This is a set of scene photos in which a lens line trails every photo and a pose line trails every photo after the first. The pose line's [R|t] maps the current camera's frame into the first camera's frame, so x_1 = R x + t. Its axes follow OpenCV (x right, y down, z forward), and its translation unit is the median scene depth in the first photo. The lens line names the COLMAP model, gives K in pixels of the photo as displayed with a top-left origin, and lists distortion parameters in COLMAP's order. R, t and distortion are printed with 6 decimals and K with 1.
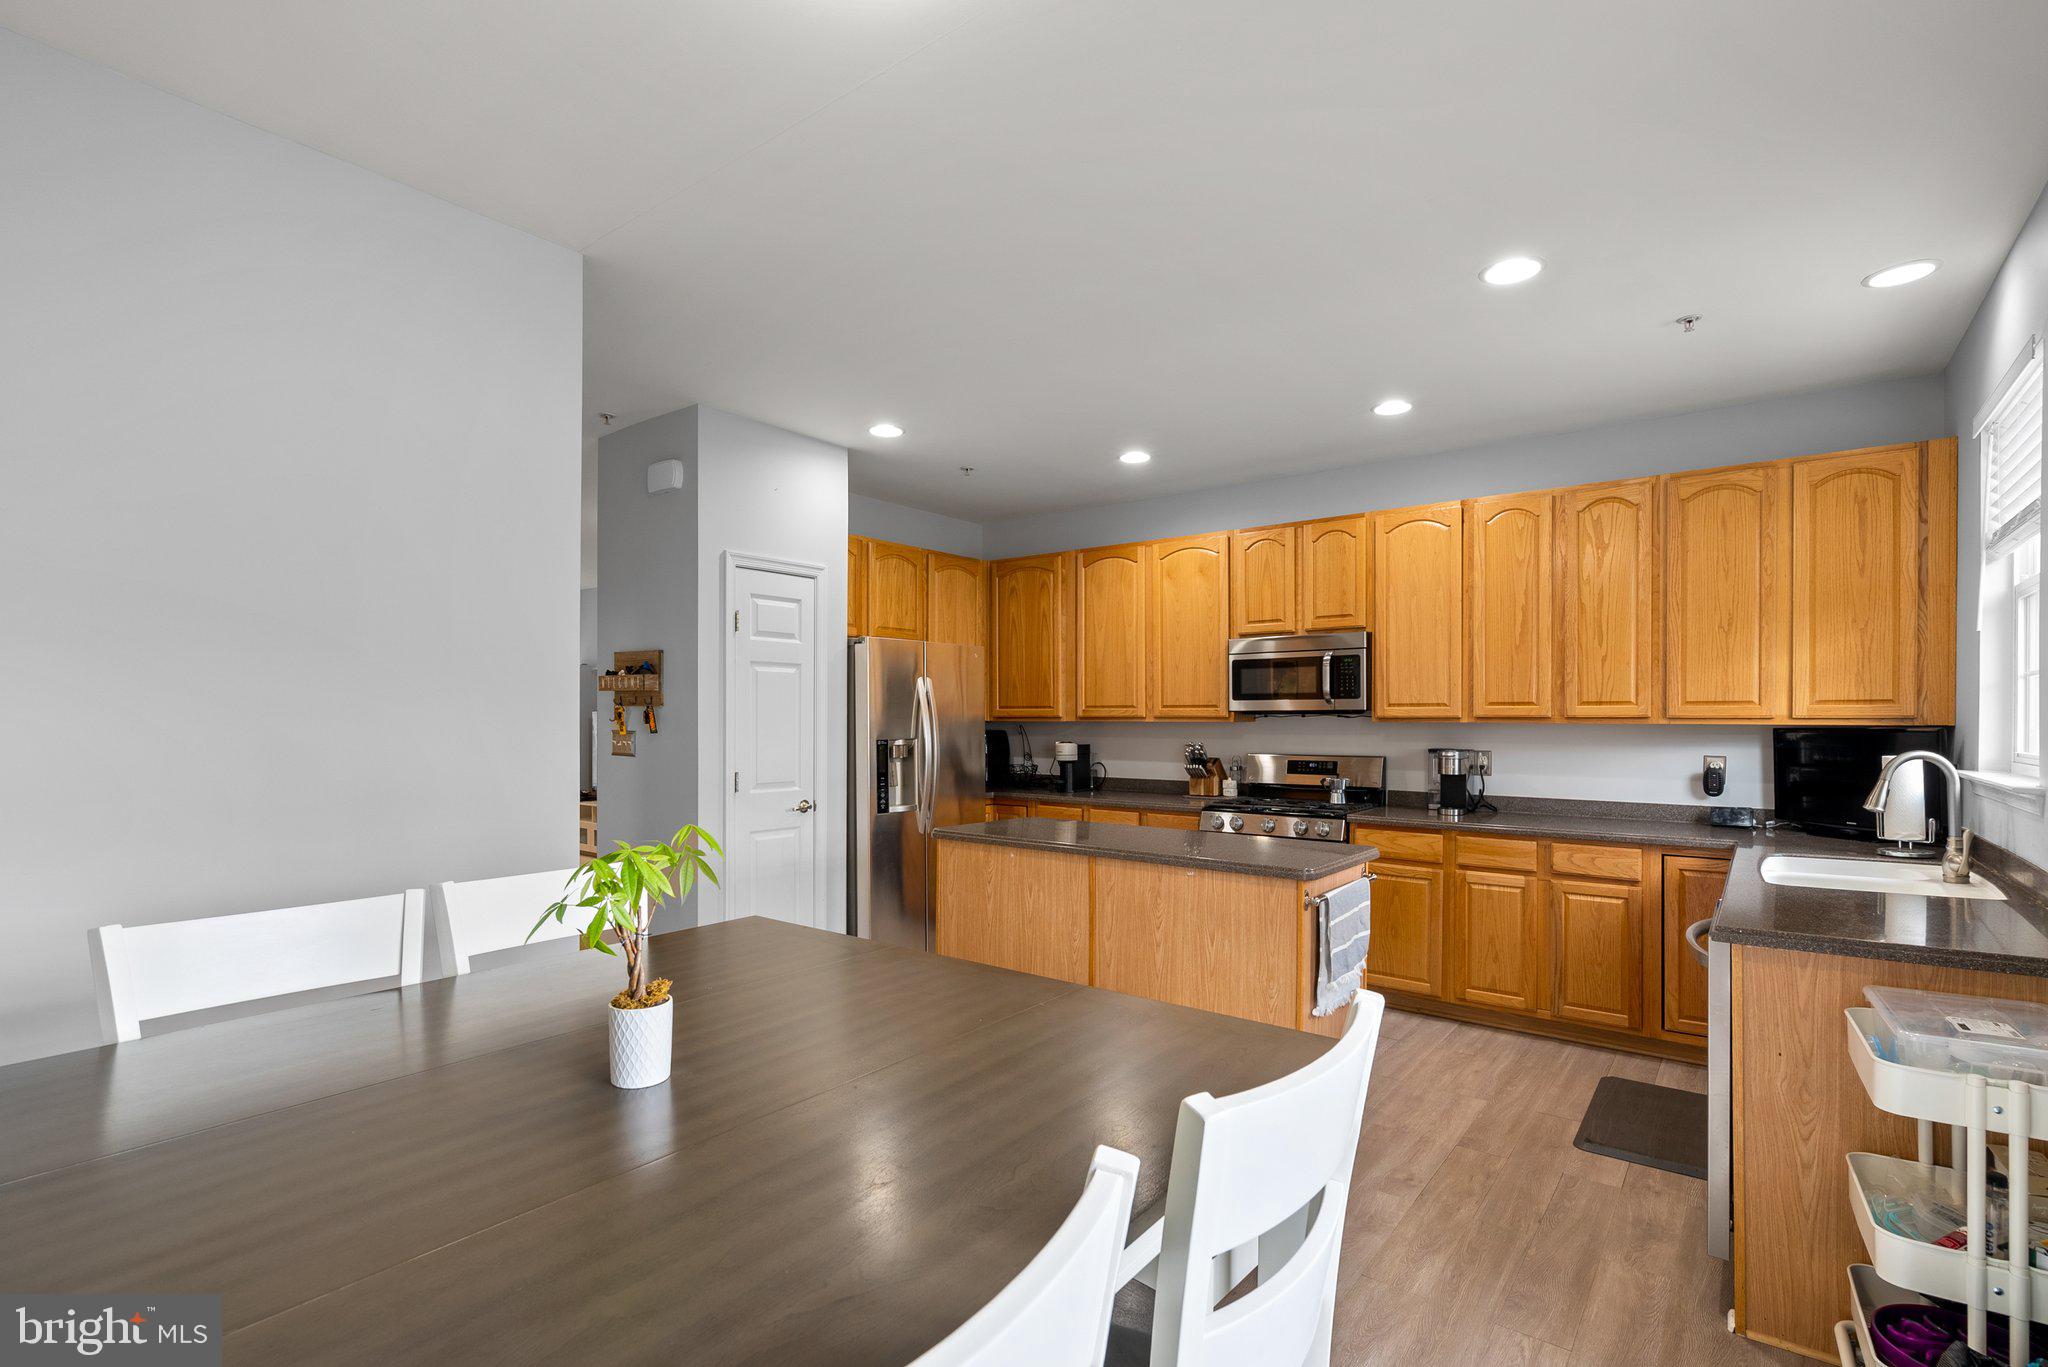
lens RADIAL K [[973.3, 0, 1018.9], [0, 973.3, 716.2], [0, 0, 1]] dist [0.000472, -0.000081]
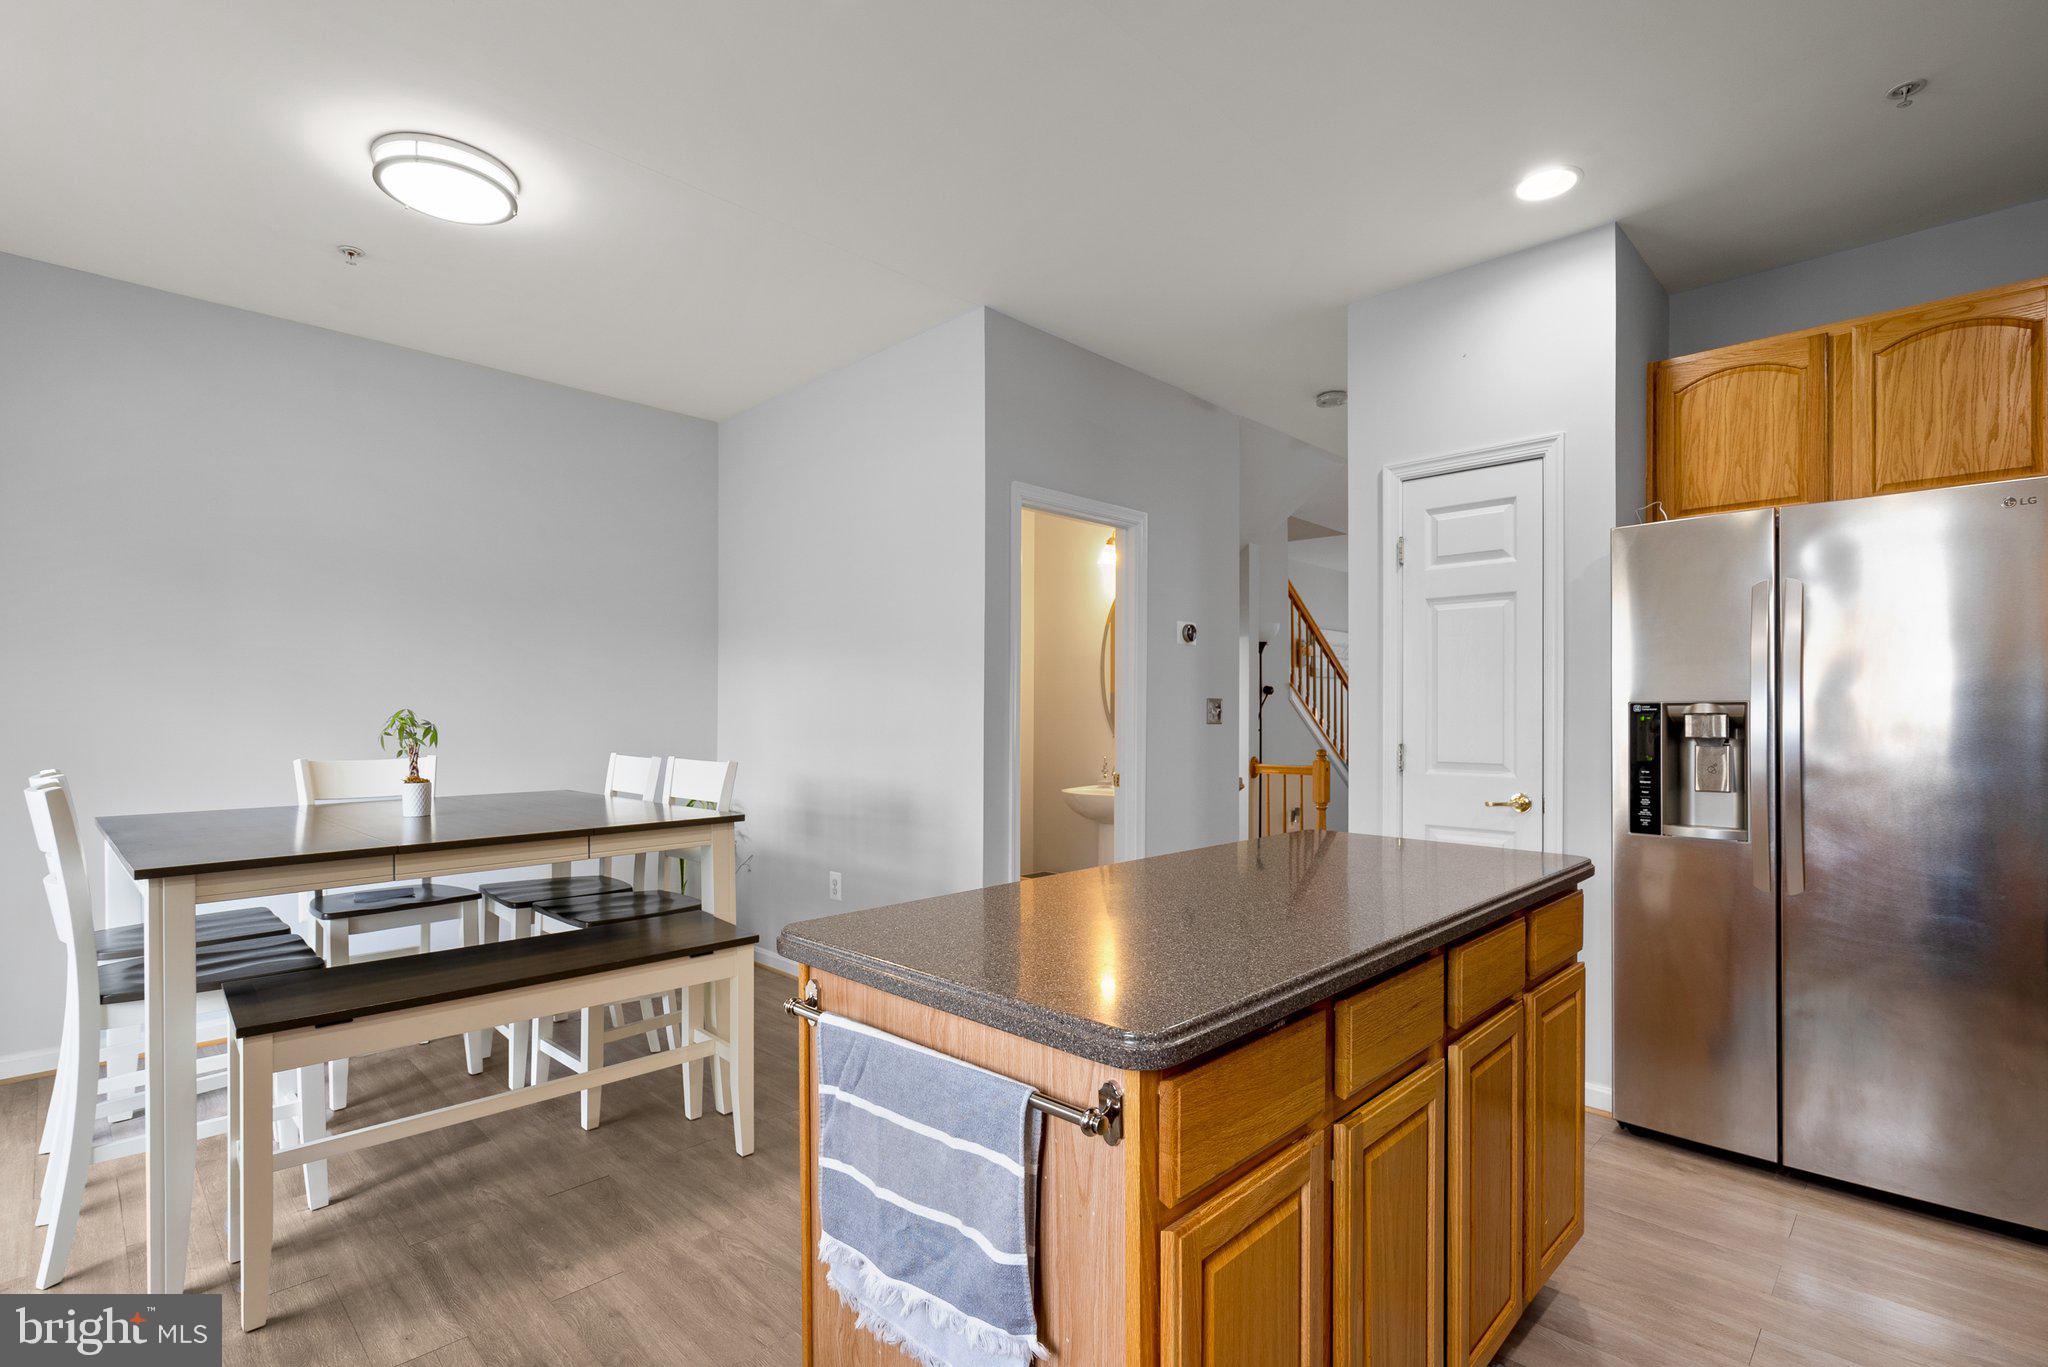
lens RADIAL K [[973.3, 0, 1018.9], [0, 973.3, 716.2], [0, 0, 1]] dist [0.000472, -0.000081]
pose [[-0.111289, 0.003242, -0.993783, 0.493245], [0.000120, 0.999995, 0.003249, 0.031080], [0.993788, 0.000243, -0.111289, 0.735590]]
